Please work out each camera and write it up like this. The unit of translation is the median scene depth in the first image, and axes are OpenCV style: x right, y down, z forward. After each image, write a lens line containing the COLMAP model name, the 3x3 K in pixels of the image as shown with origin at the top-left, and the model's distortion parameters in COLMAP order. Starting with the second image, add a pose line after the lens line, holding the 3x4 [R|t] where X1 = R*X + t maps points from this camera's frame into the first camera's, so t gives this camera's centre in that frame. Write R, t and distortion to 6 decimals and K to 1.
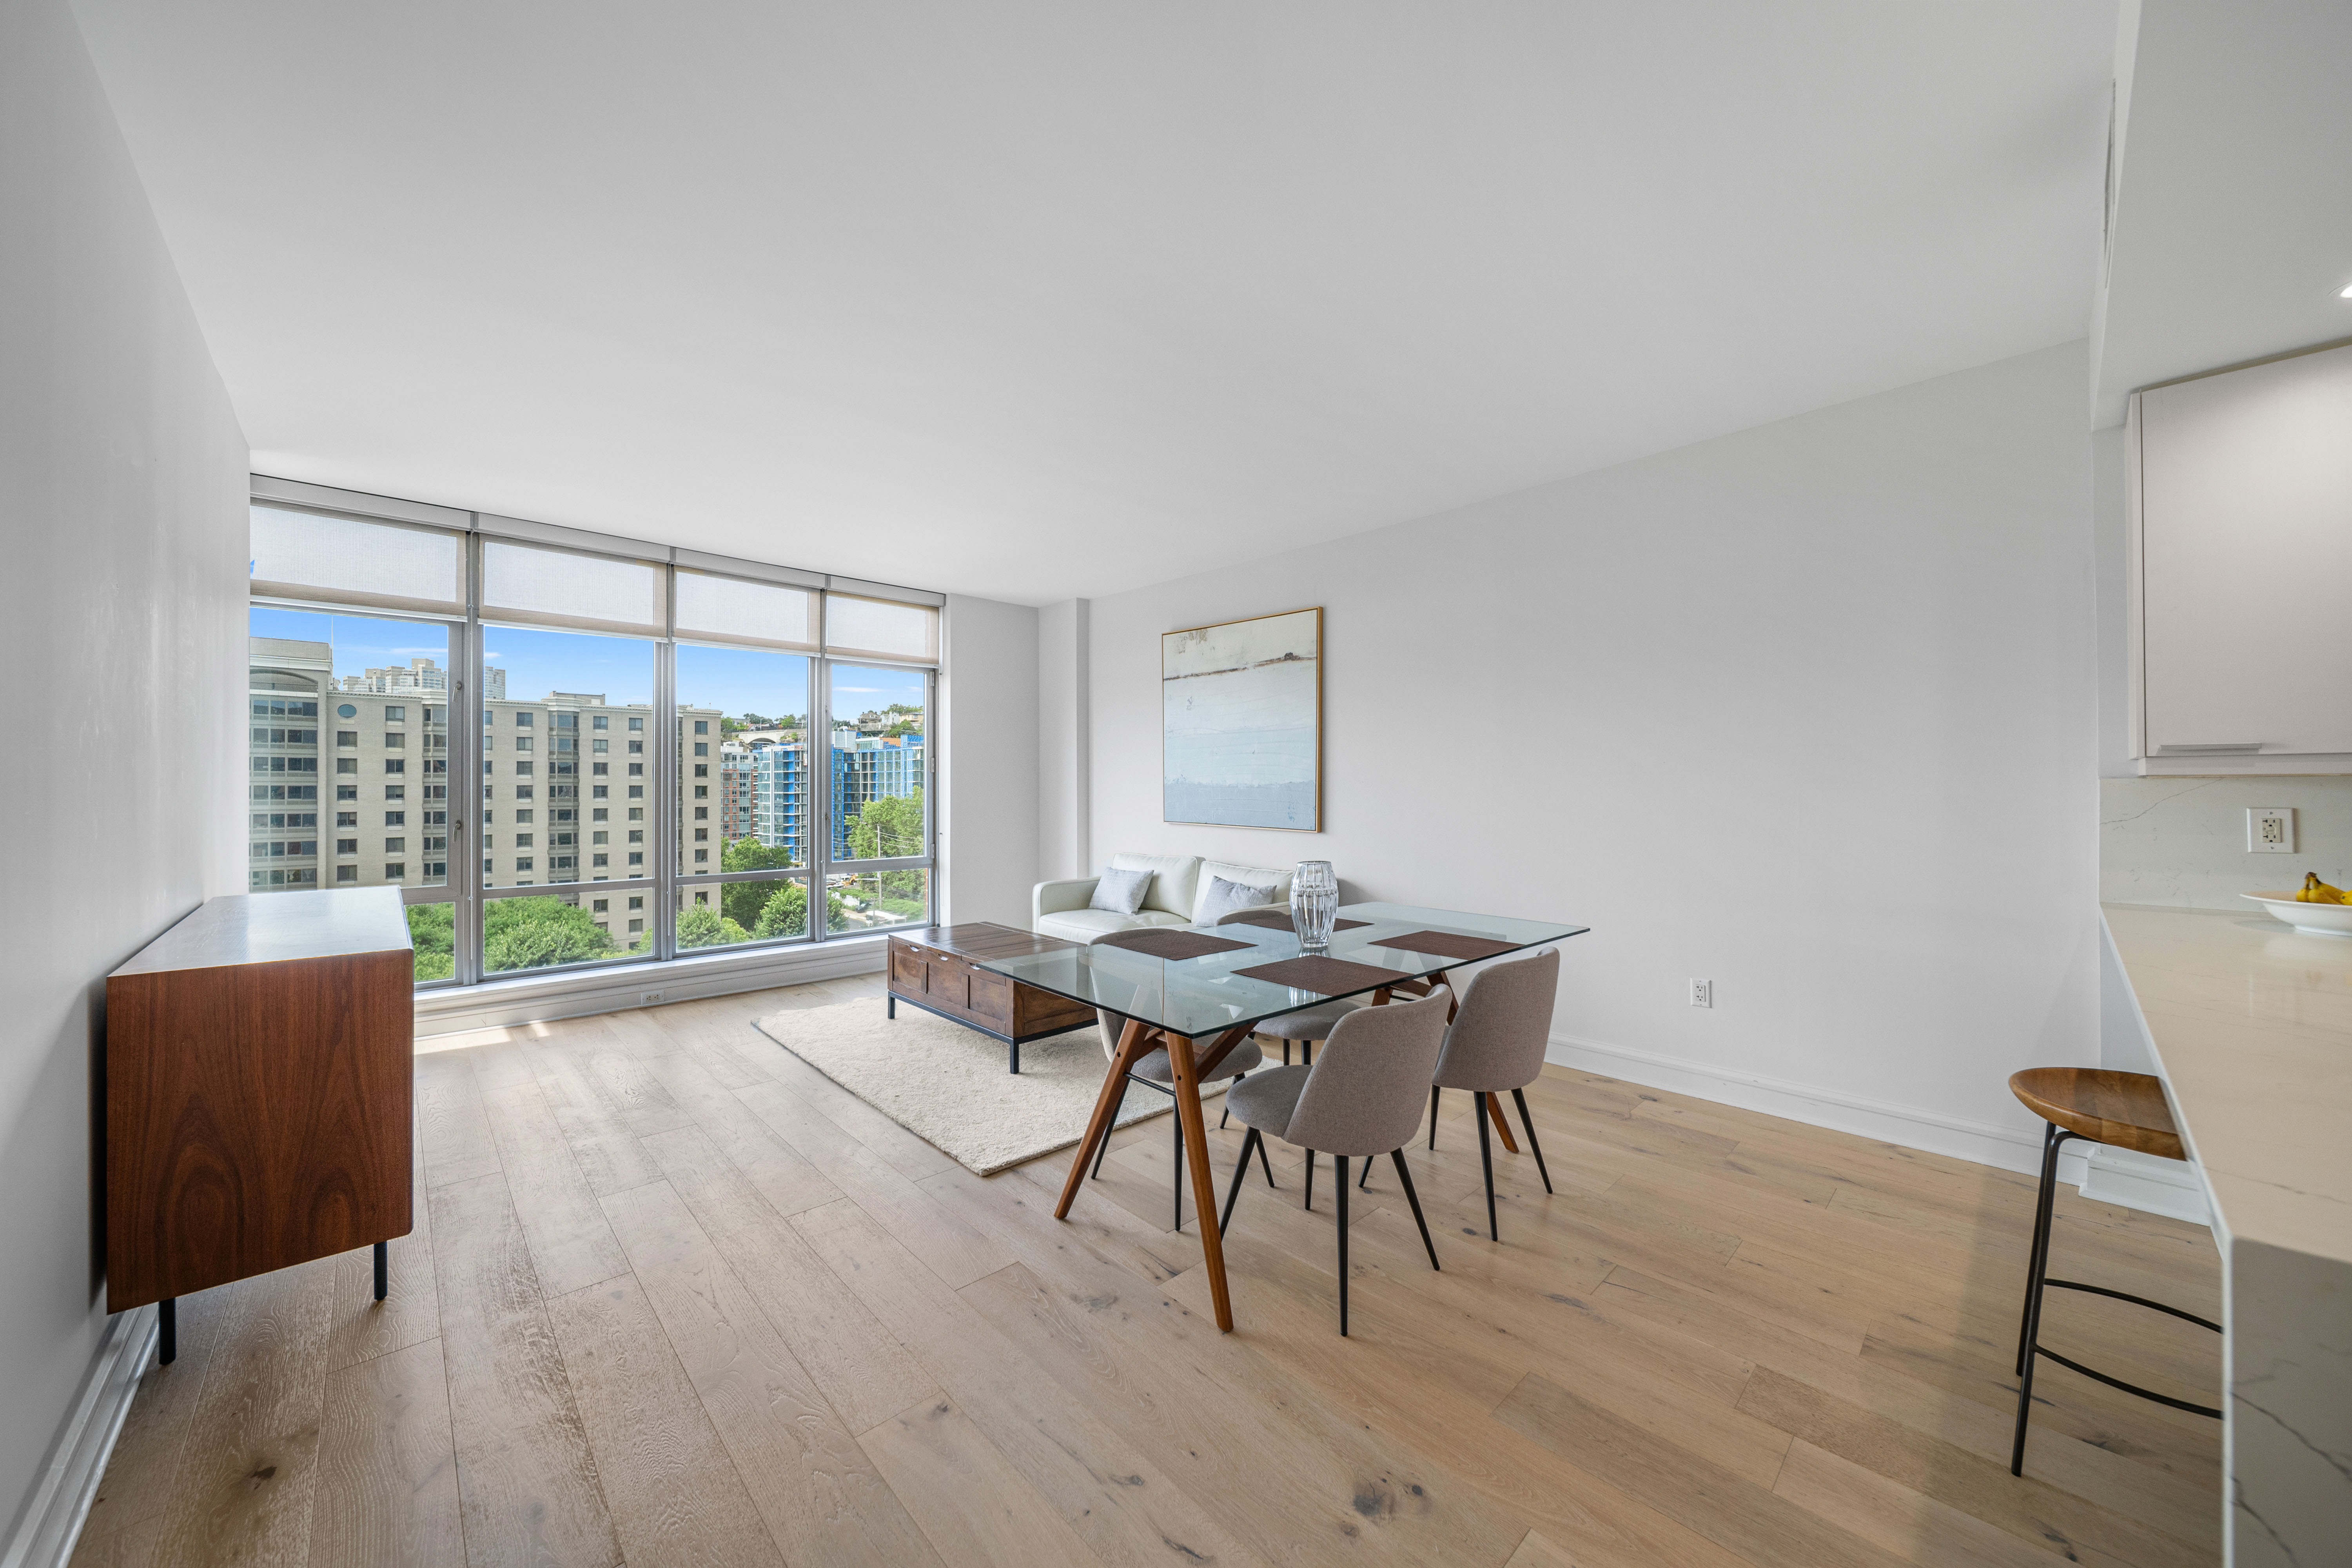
lens RADIAL K [[835.9, 0, 1182.1], [0, 835.9, 787.8], [0, 0, 1]] dist [-0.002641, -0.000524]
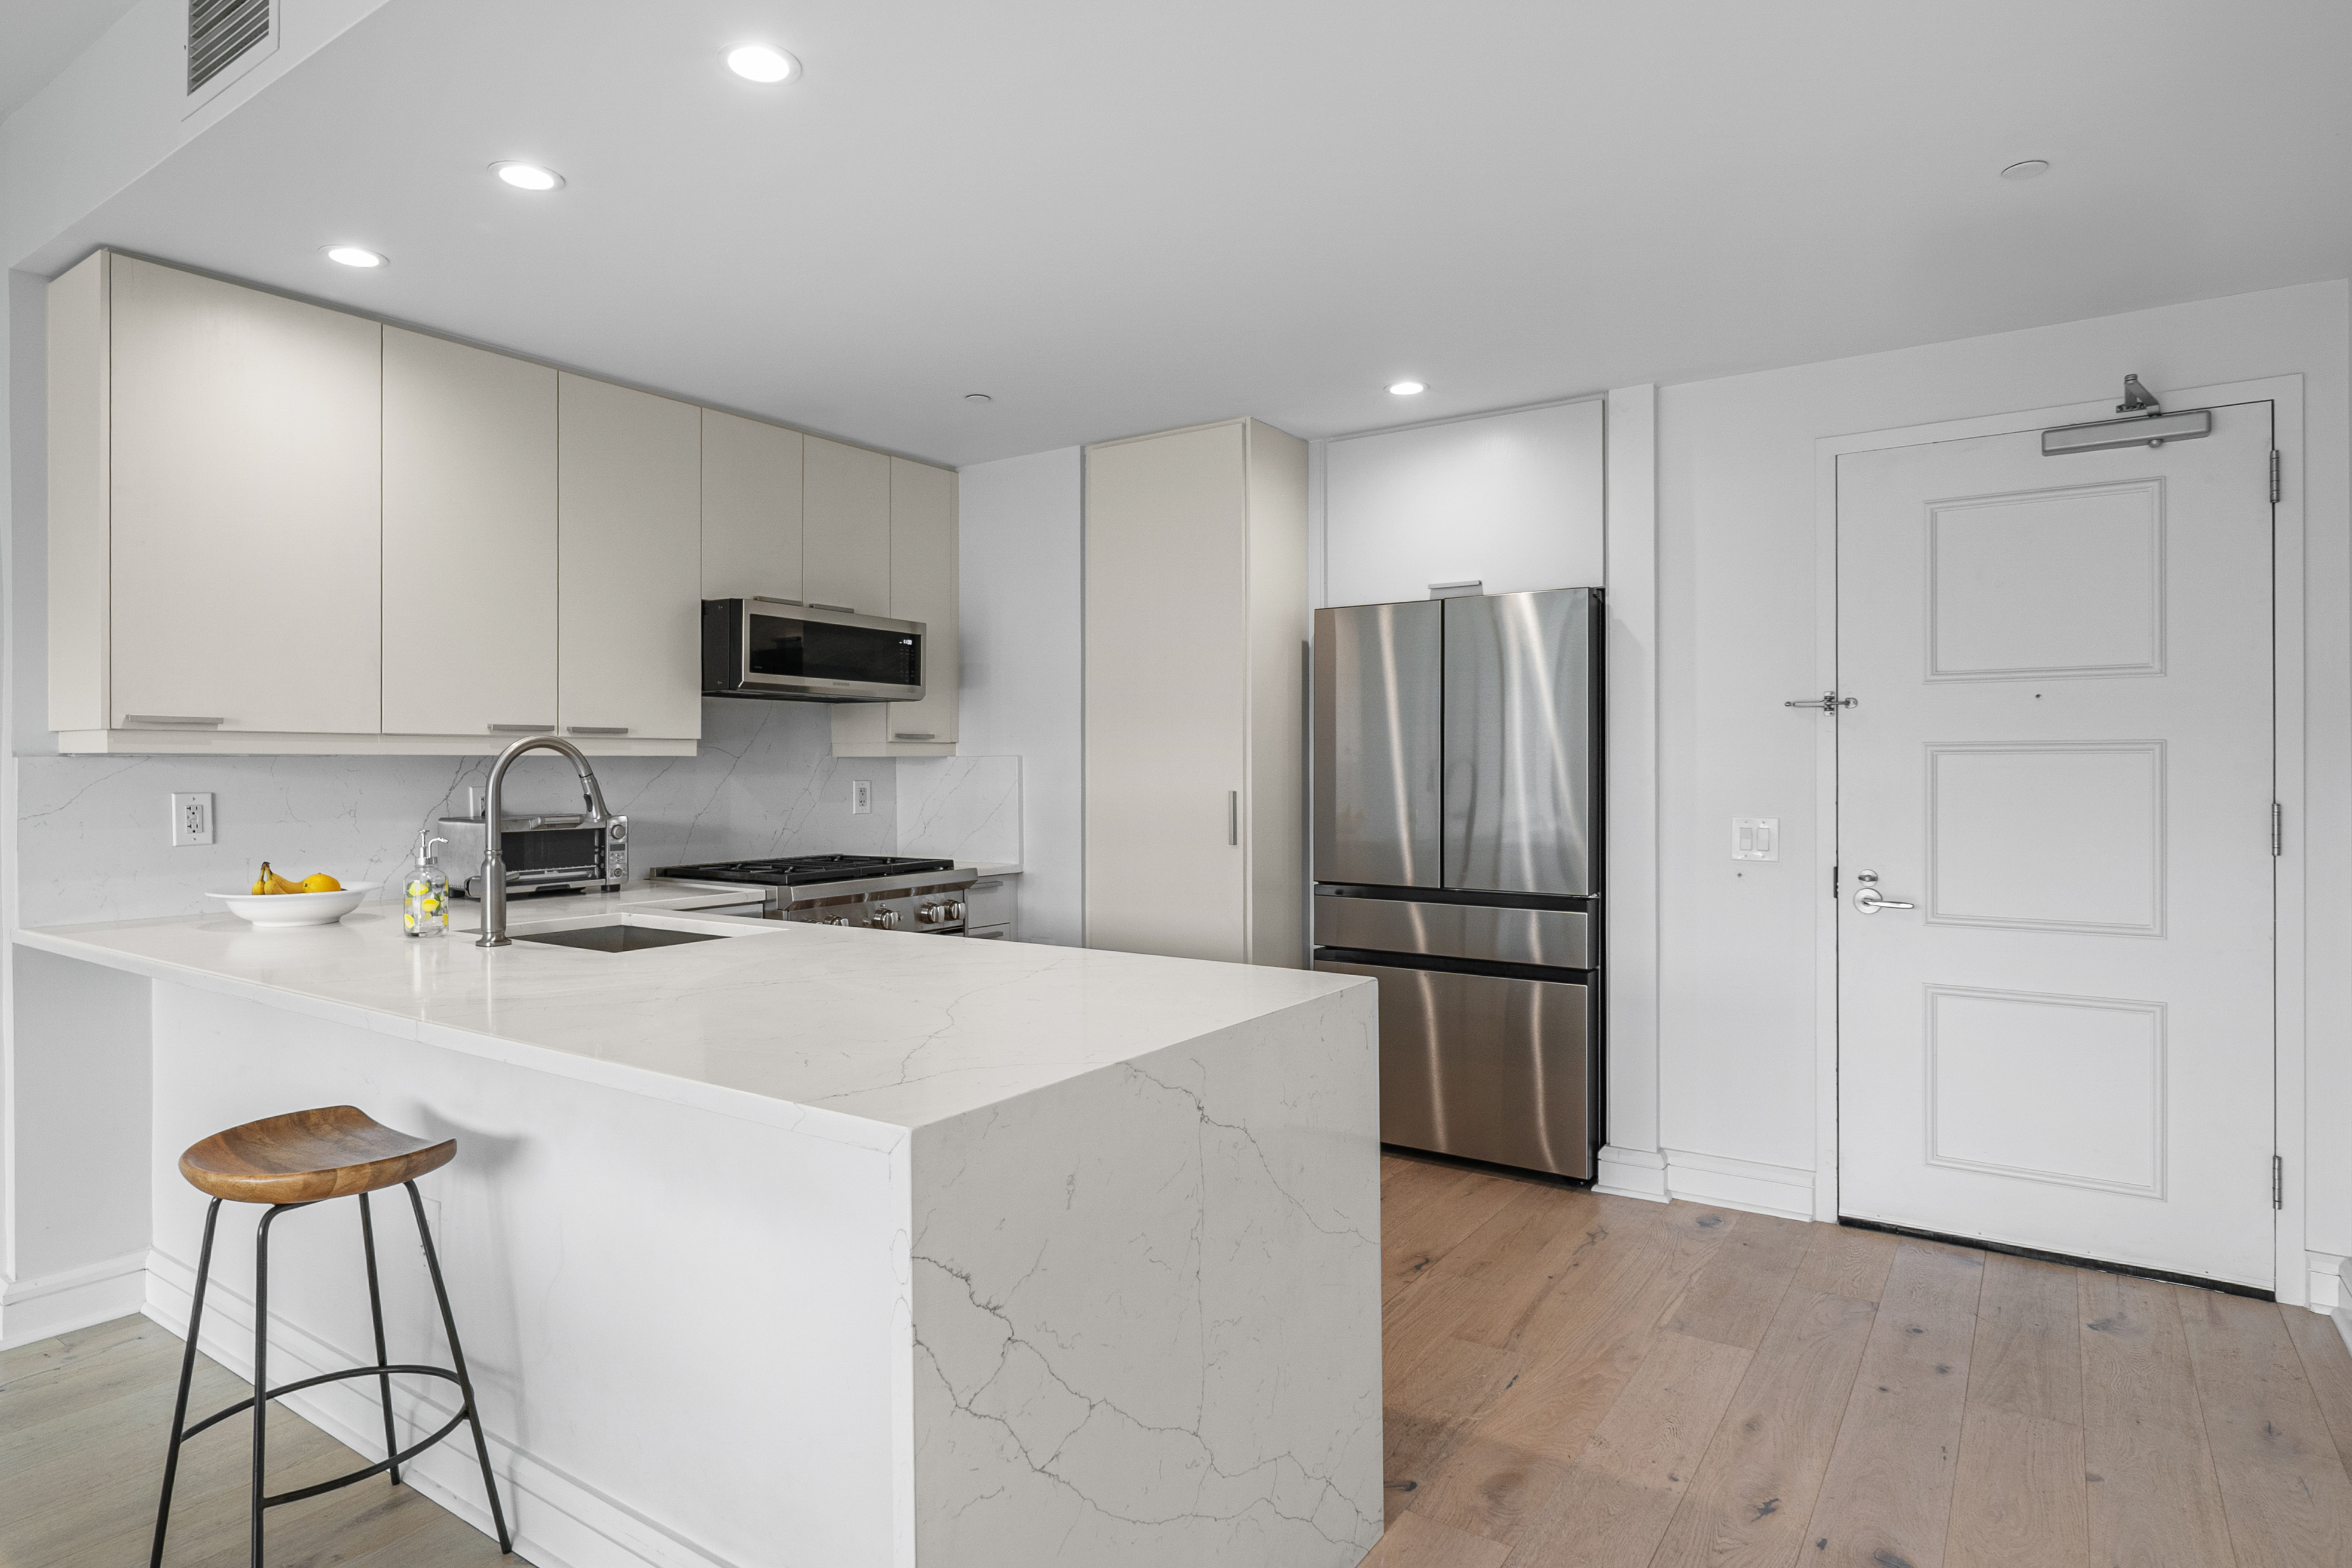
lens RADIAL K [[1280.3, 0, 1159.4], [0, 1280.3, 770.3], [0, 0, 1]] dist [0.010582, -0.006479]
pose [[-0.194708, -0.000519, 0.980861, -0.089869], [0.000634, 1.000000, 0.000655, 0.000407], [-0.980861, 0.000750, -0.194707, 0.131517]]
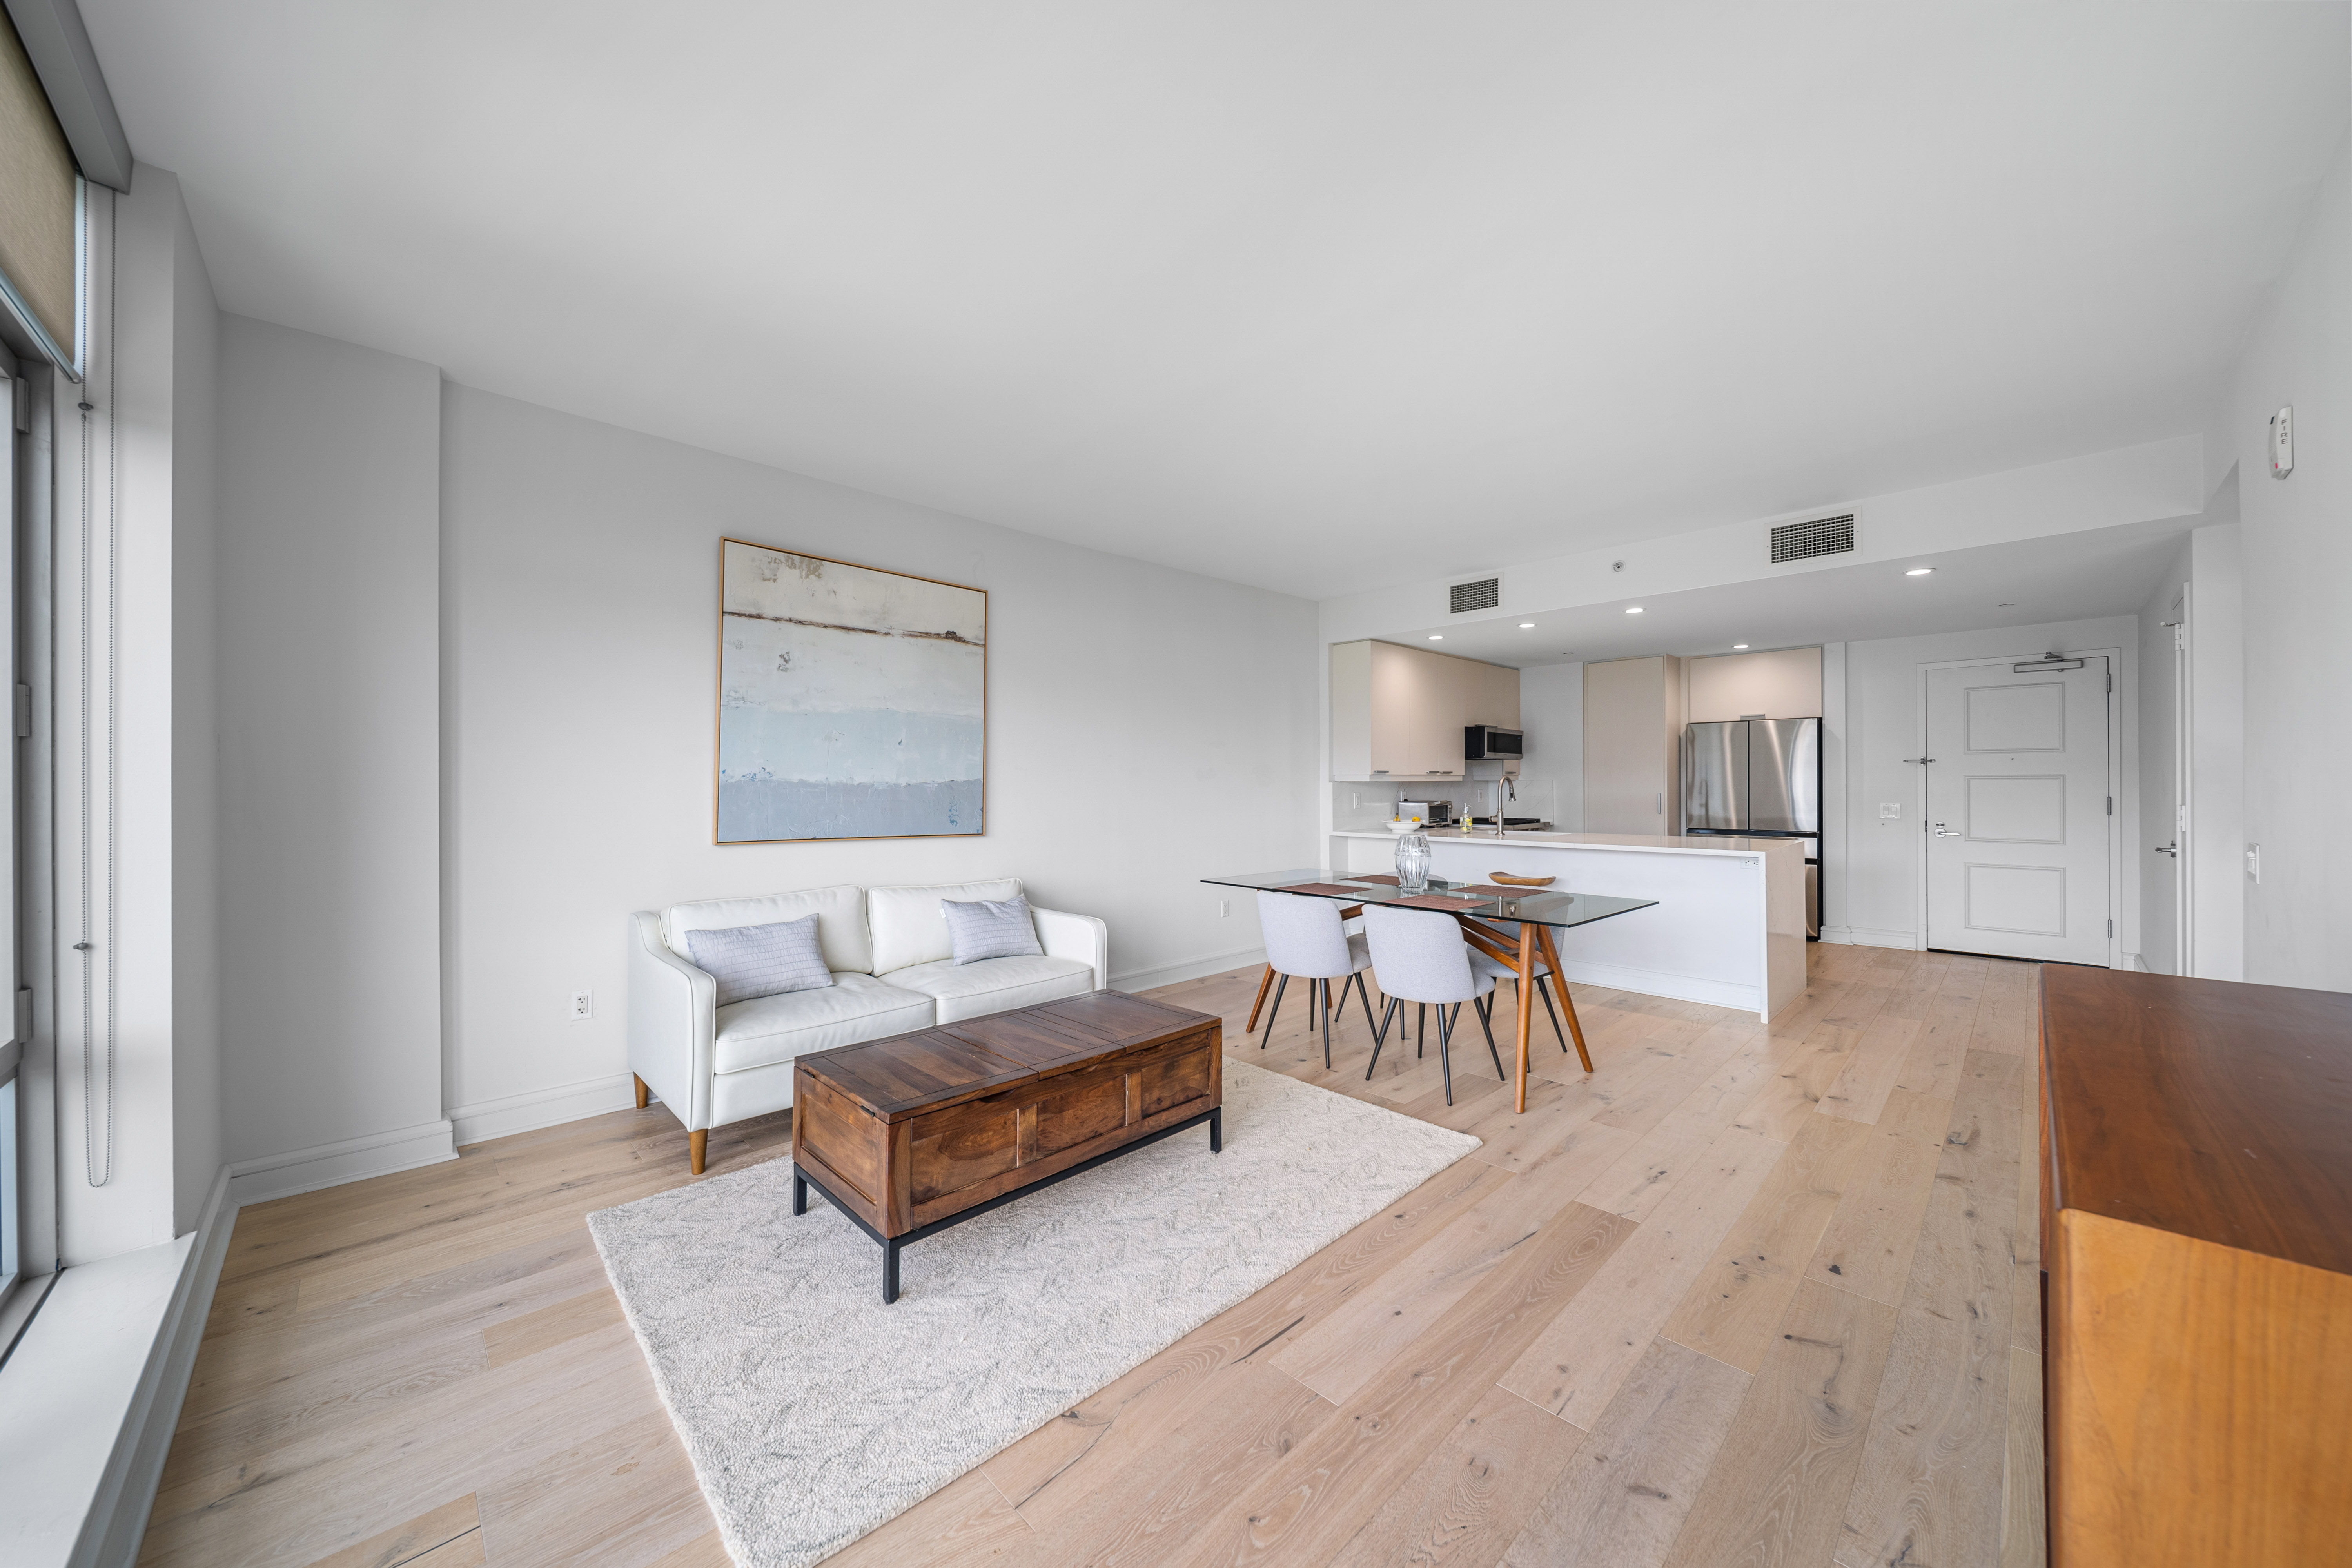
lens RADIAL K [[864.5, 0, 1140.9], [0, 864.5, 783.2], [0, 0, 1]] dist [0.006964, -0.001597]
pose [[-0.005106, 0.000876, 0.999987, -0.782370], [0.001780, 0.999998, -0.000867, -0.003472], [-0.999985, 0.001776, -0.005107, 0.828177]]
